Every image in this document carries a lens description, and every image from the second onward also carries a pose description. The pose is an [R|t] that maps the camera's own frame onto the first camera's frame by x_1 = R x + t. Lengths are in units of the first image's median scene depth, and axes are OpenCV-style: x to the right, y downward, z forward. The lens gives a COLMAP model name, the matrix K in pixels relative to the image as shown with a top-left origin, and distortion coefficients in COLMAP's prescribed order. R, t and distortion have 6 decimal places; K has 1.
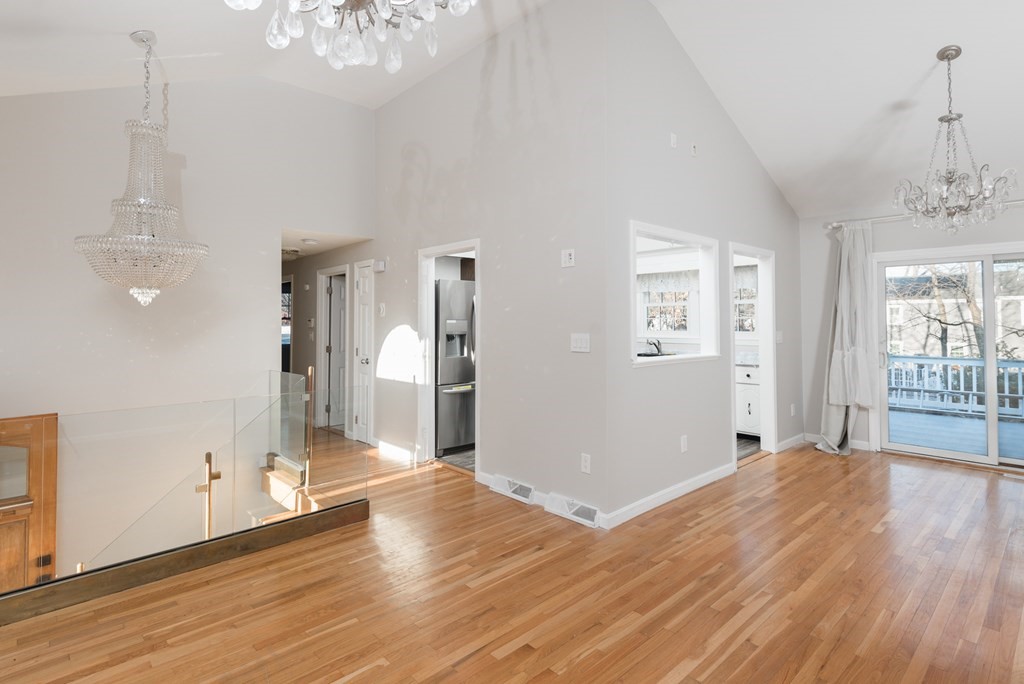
lens RADIAL K [[501.4, 0, 519.5], [0, 501.4, 312.1], [0, 0, 1]] dist [0.024254, -0.010705]
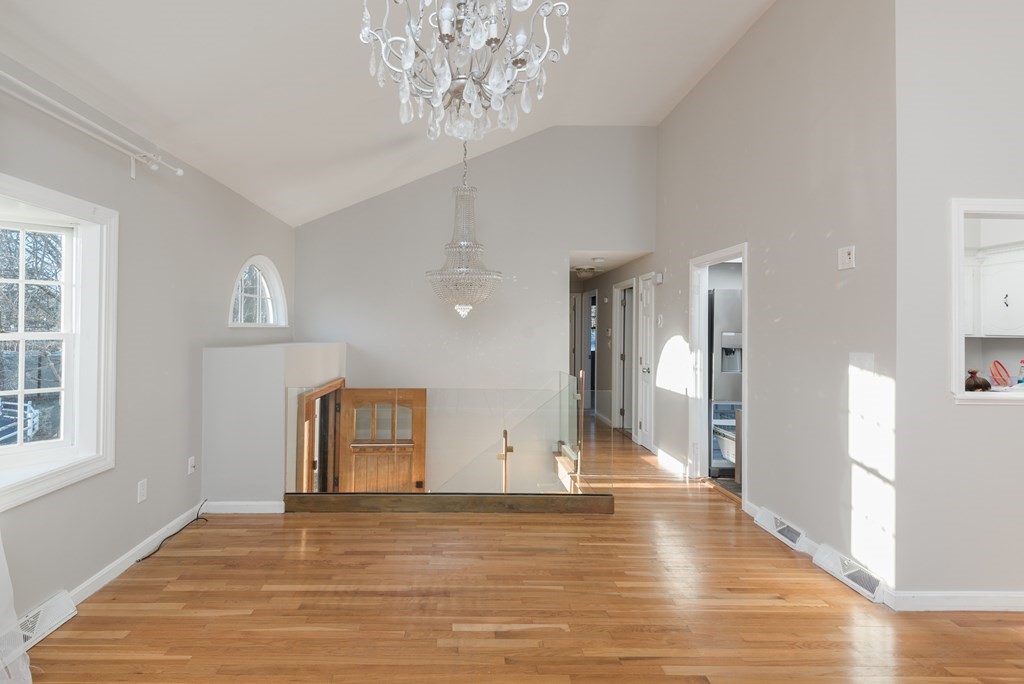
lens RADIAL K [[488.5, 0, 482.4], [0, 488.5, 323.7], [0, 0, 1]] dist [0.073527, -0.047453]
pose [[0.752298, 0.007653, -0.658779, 0.169016], [-0.006055, 0.999971, 0.004702, -0.001986], [0.658796, 0.000451, 0.752322, 0.011398]]
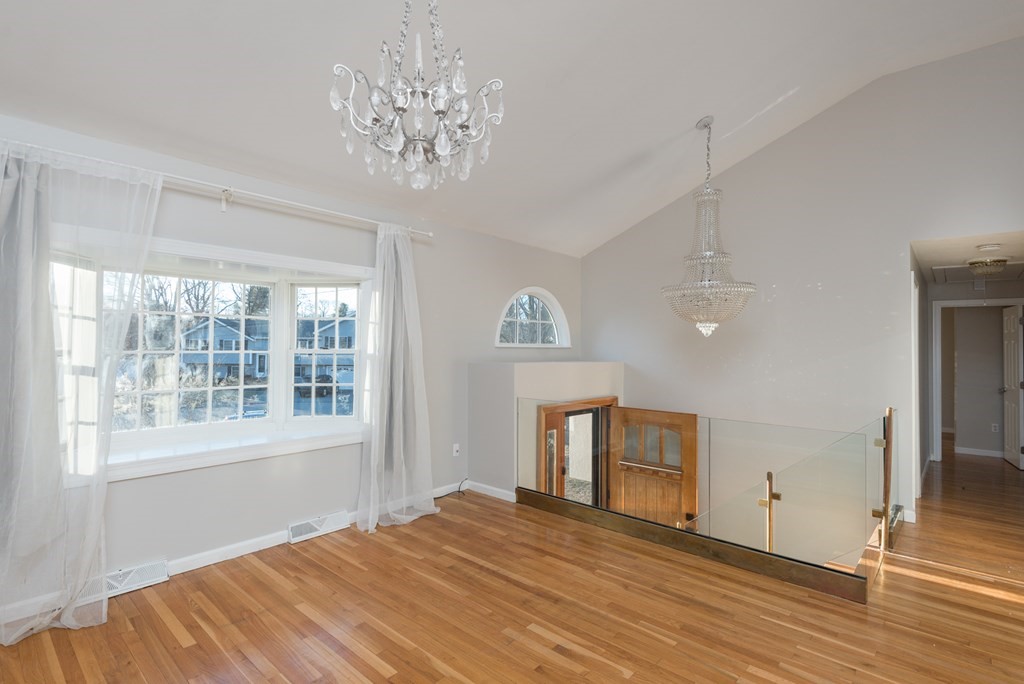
lens RADIAL K [[497.4, 0, 512.0], [0, 497.4, 342.0], [0, 0, 1]] dist [0.019668, -0.000431]
pose [[0.113677, -0.001527, -0.993517, 0.378375], [-0.000600, 0.999999, -0.001605, 0.002725], [0.993518, 0.000779, 0.113675, 0.330590]]
